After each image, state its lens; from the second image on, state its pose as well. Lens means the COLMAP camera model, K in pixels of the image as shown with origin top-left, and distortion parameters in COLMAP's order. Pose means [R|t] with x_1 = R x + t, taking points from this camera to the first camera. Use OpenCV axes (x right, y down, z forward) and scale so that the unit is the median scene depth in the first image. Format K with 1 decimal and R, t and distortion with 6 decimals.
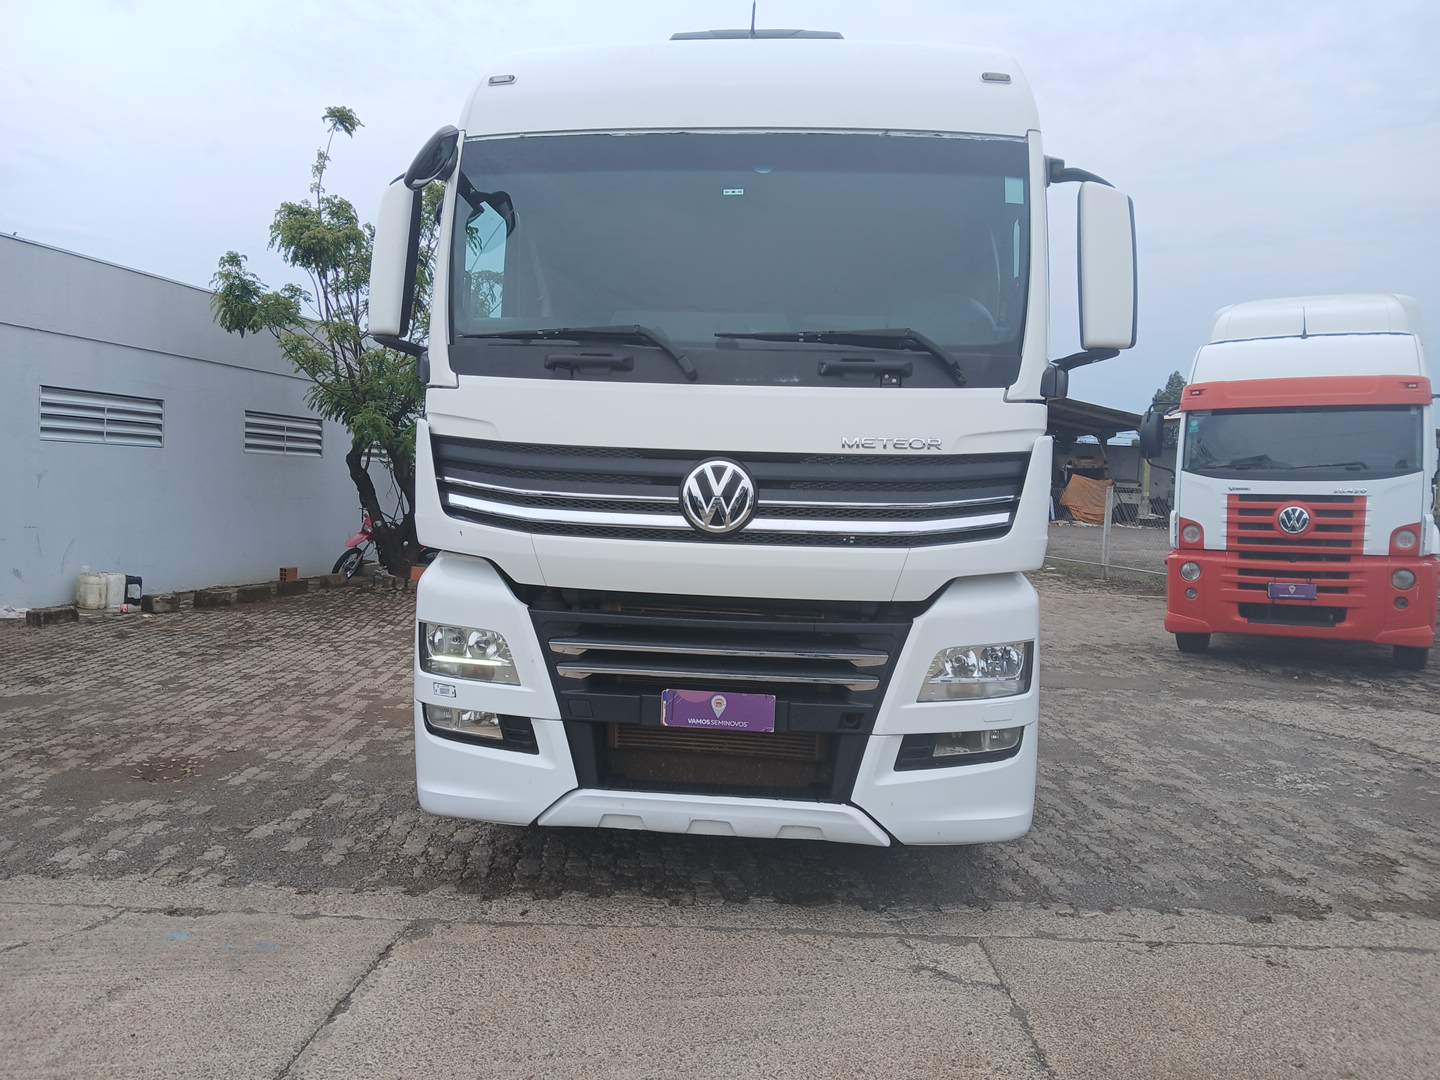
lens RADIAL K [[1153.9, 0, 726.2], [0, 1153.9, 581.0], [0, 0, 1]] dist [0.059161, -0.147768]
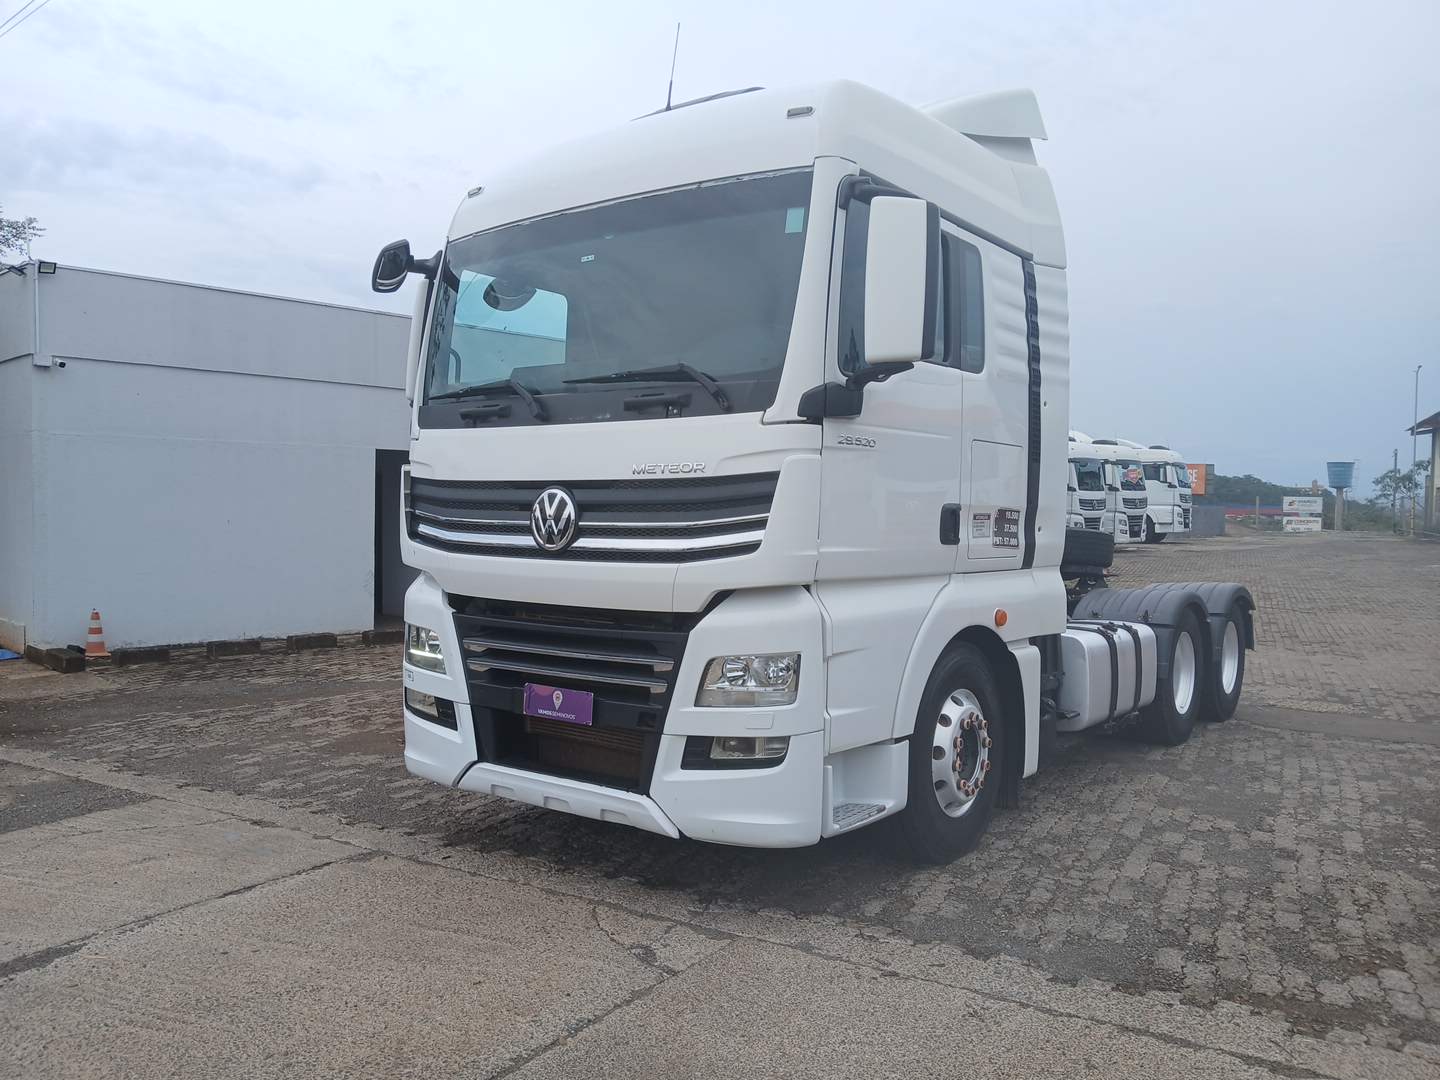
lens RADIAL K [[1162.7, 0, 721.3], [0, 1162.7, 576.2], [0, 0, 1]] dist [0.064687, -0.164940]
pose [[0.844659, 0.004692, -0.535285, 0.761537], [-0.019936, 0.999544, -0.022696, 0.007400], [0.534934, 0.029842, 0.844367, 0.092986]]
